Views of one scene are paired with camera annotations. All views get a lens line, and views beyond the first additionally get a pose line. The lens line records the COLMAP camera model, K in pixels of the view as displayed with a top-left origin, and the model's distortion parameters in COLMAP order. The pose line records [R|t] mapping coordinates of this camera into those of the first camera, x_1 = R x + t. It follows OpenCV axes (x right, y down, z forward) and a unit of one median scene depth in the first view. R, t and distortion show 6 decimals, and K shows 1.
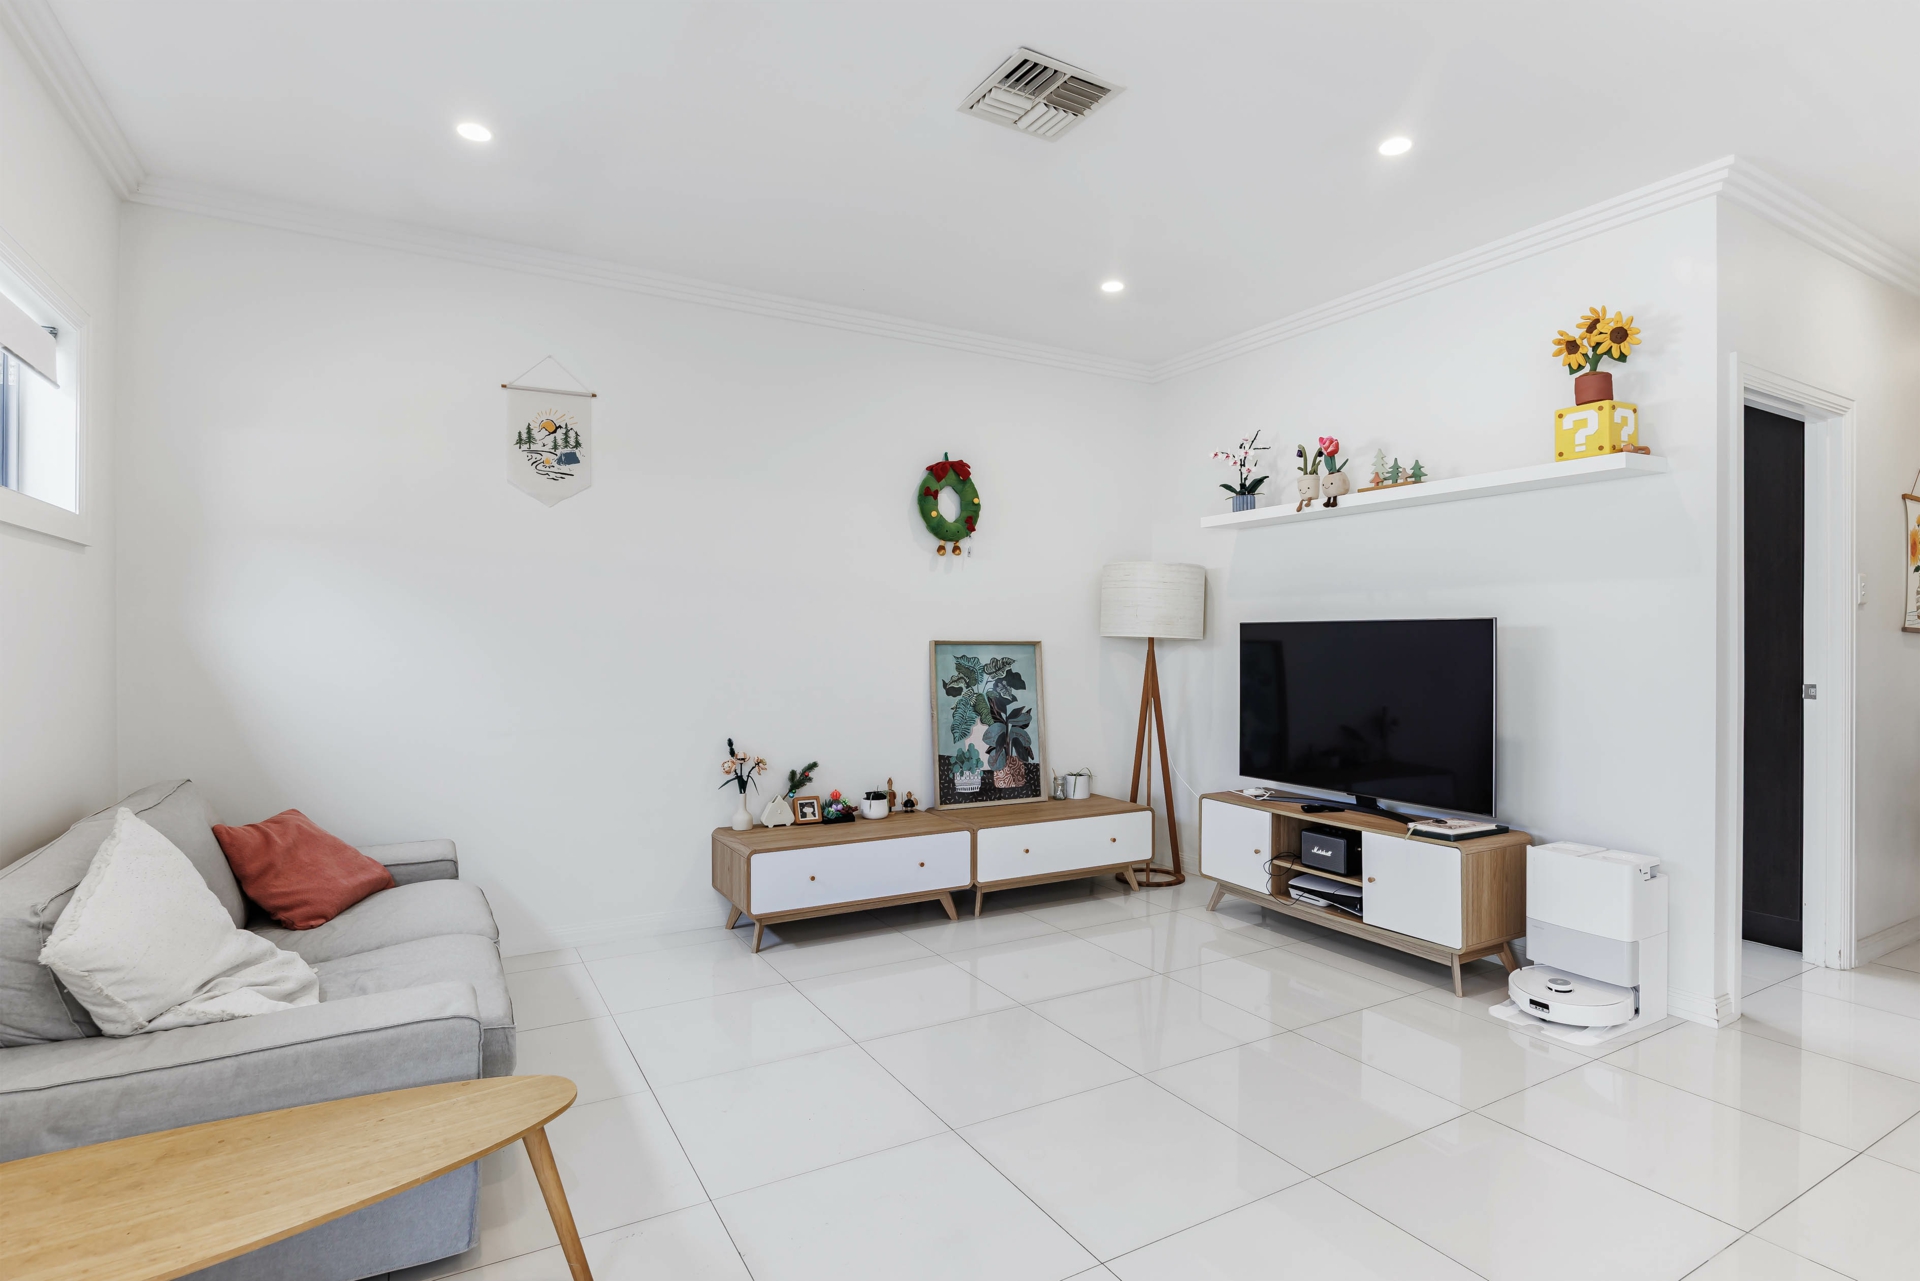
lens RADIAL K [[976.6, 0, 963.8], [0, 976.6, 642.9], [0, 0, 1]] dist [0.001041, -0.000756]
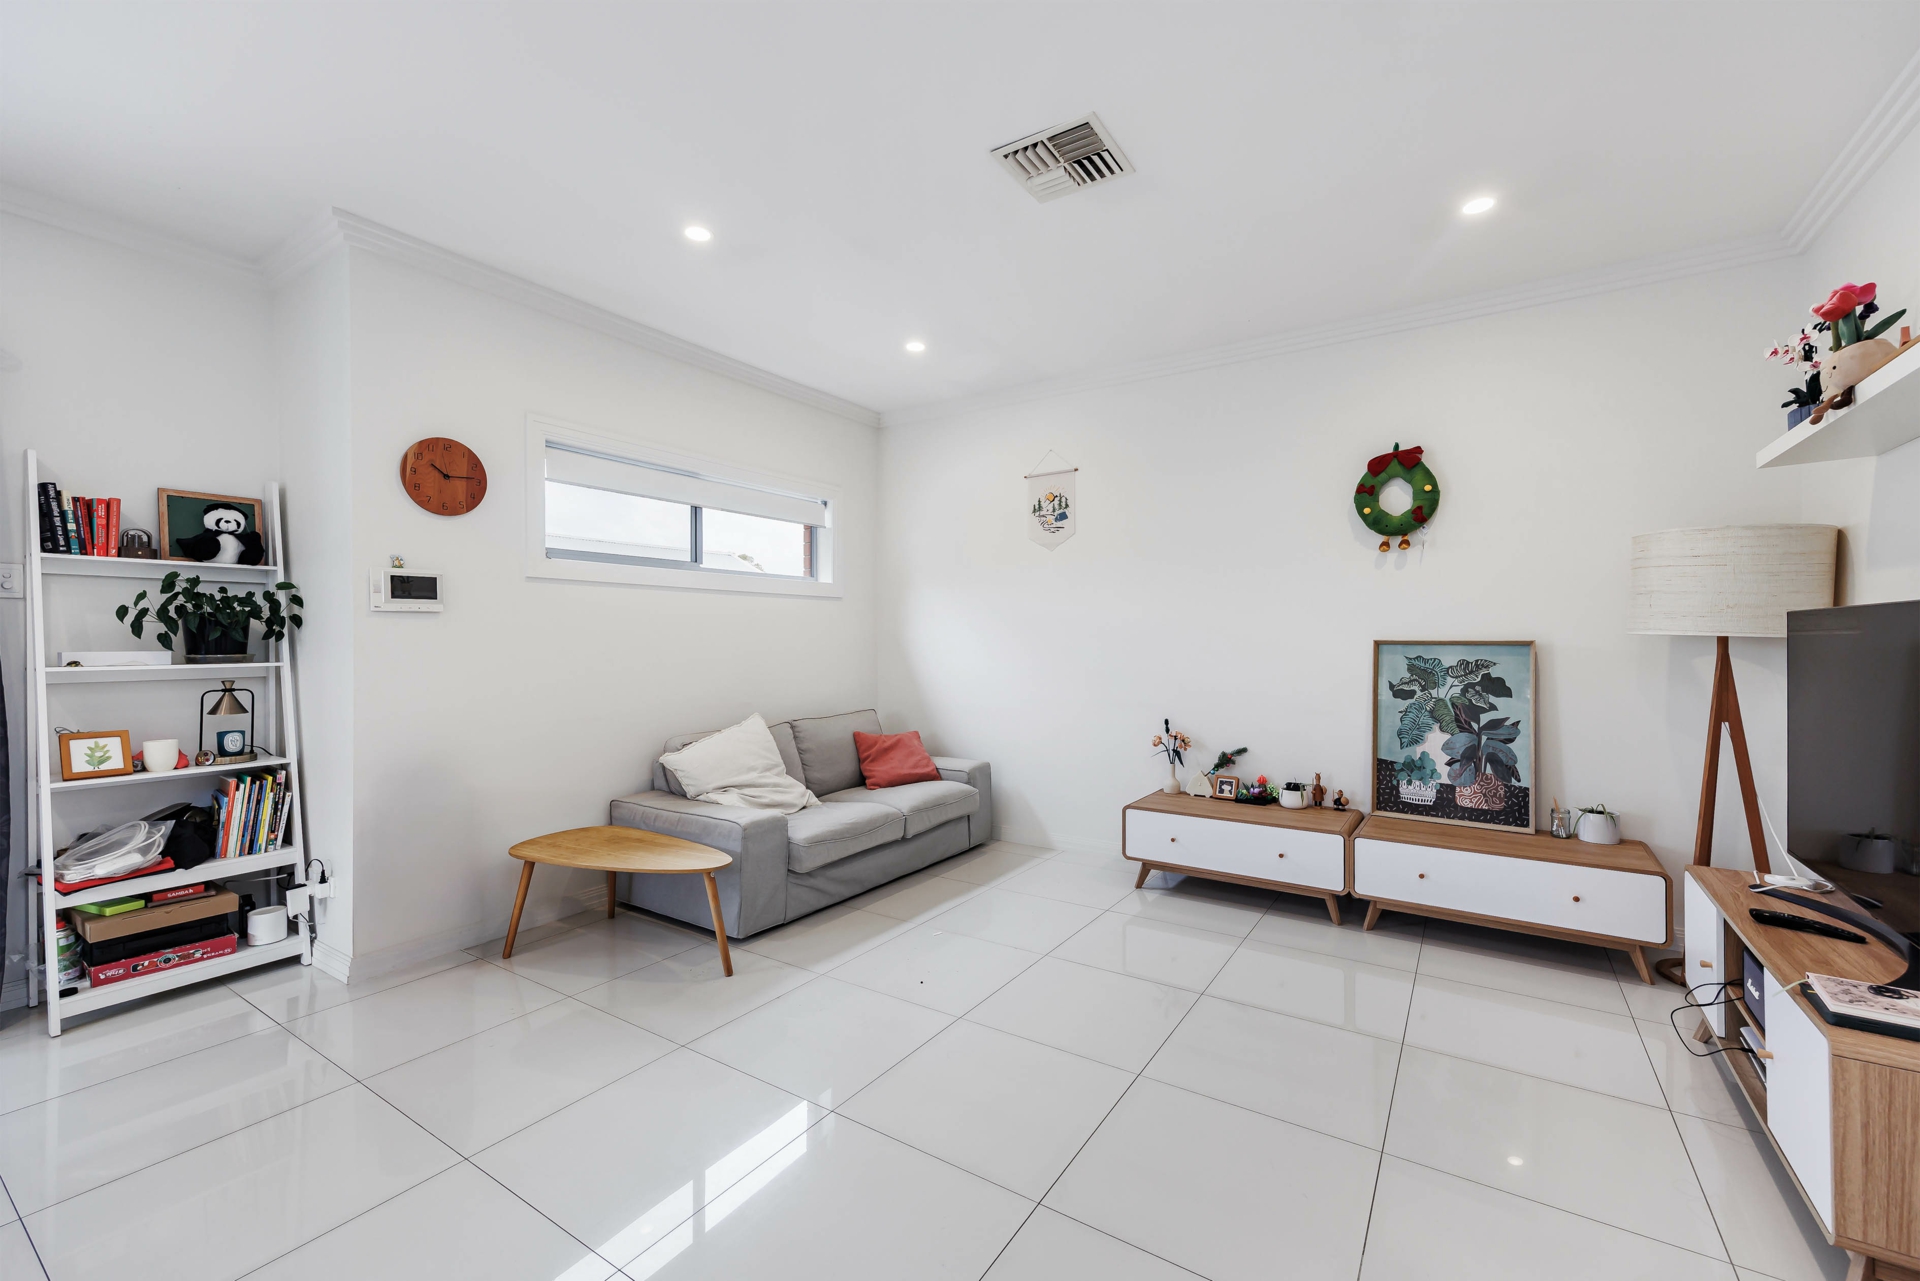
lens RADIAL K [[779.5, 0, 965.2], [0, 779.5, 637.6], [0, 0, 1]] dist [-0.002774, -0.000391]
pose [[0.443748, -0.003771, -0.896144, 0.476634], [-0.000761, 0.999989, -0.004584, -0.000968], [0.896151, 0.002716, 0.443740, 0.286544]]
